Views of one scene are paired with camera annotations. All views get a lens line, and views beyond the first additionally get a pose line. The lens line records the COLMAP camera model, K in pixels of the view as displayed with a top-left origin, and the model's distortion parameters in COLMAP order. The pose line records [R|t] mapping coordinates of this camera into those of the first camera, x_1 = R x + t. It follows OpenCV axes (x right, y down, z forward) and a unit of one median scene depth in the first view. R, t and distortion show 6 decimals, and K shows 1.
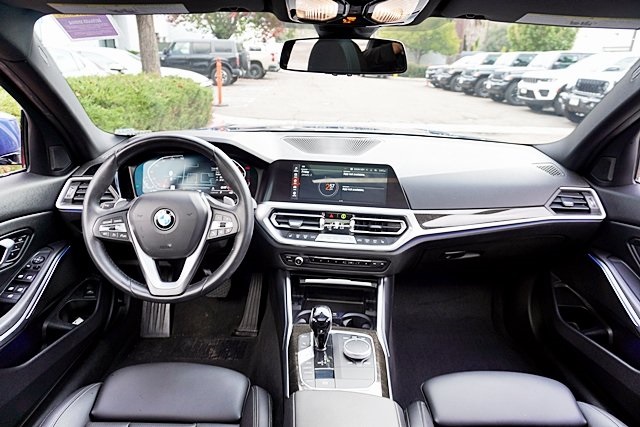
lens RADIAL K [[429.9, 0, 320.0], [0, 429.9, 213.5], [0, 0, 1]] dist [-0.048579, 0.038865]
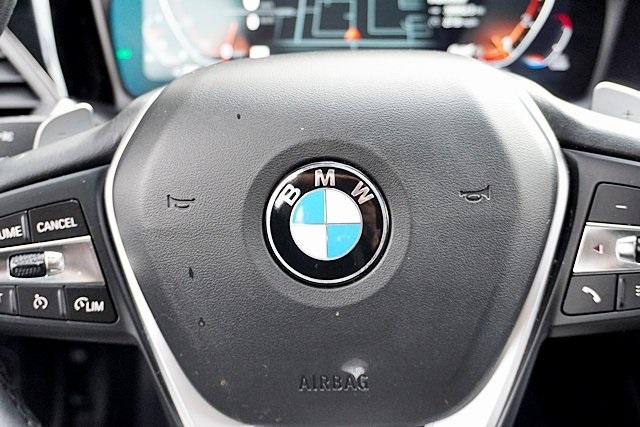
lens RADIAL K [[719.8, 0, 320.0], [0, 719.8, 213.5], [0, 0, 1]] dist [-0.016229, -0.011353]
pose [[0.994991, -0.000391, -0.099968, -0.278514], [0.012660, 0.992434, 0.122123, -0.020050], [0.099164, -0.122777, 0.987468, 0.595253]]
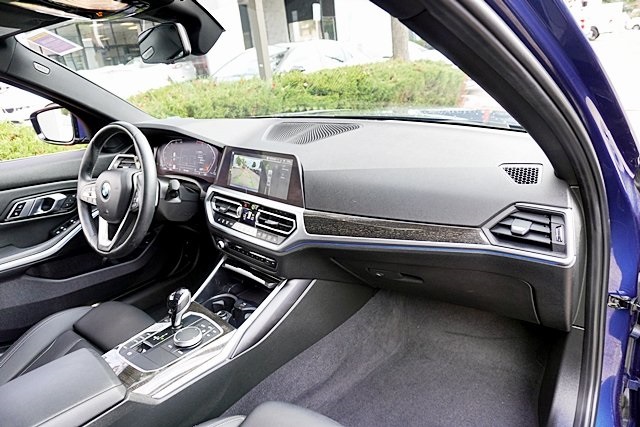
lens RADIAL K [[429.9, 0, 320.0], [0, 429.9, 213.5], [0, 0, 1]] dist [-0.048579, 0.038865]
pose [[0.782568, 0.125891, -0.609704, 0.743942], [-0.102241, 0.992033, 0.073606, -0.063571], [0.614113, 0.004735, 0.789204, 0.328995]]
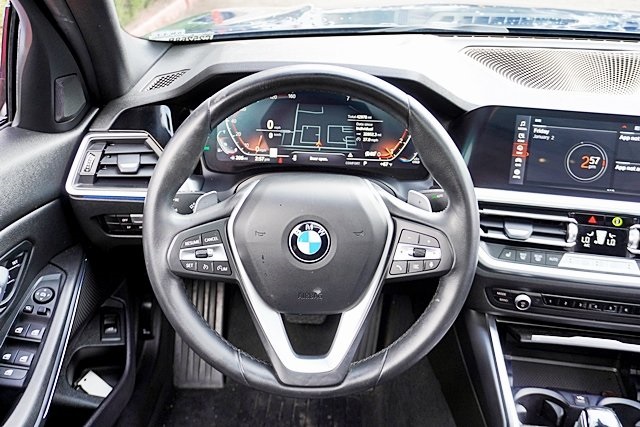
lens RADIAL K [[680.6, 0, 320.0], [0, 680.6, 213.5], [0, 0, 1]] dist [-0.002891, -0.011019]
pose [[0.998627, 0.024823, -0.046133, -0.259318], [-0.018052, 0.989733, 0.141782, -0.110647], [0.049179, -0.140755, 0.988822, 0.171664]]
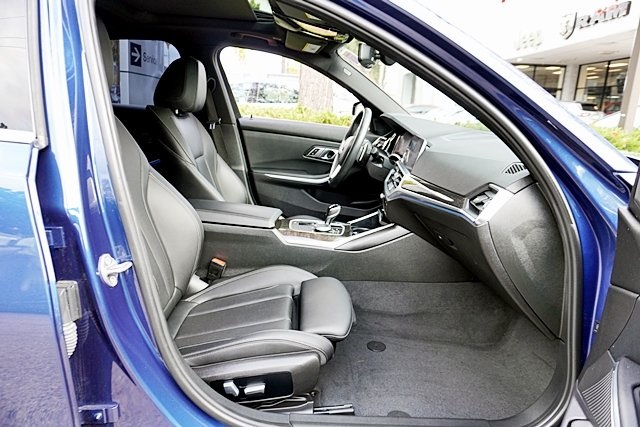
lens RADIAL K [[429.9, 0, 320.0], [0, 429.9, 213.5], [0, 0, 1]] dist [-0.048579, 0.038865]
pose [[0.026865, 0.224300, -0.974150, 1.395273], [-0.382147, 0.902787, 0.197330, -0.048044], [0.923711, 0.366968, 0.109969, 0.647030]]
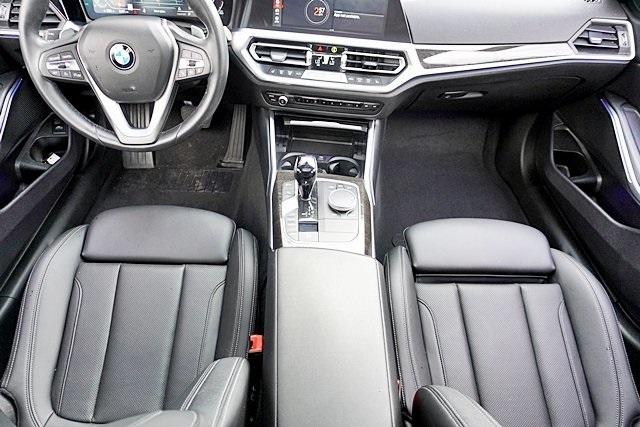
lens RADIAL K [[429.9, 0, 320.0], [0, 429.9, 213.5], [0, 0, 1]] dist [-0.048579, 0.038865]
pose [[0.999635, 0.013797, 0.023233, 0.010837], [-0.022386, 0.904379, 0.426143, -0.059530], [-0.015132, -0.426507, 0.904358, 0.083024]]
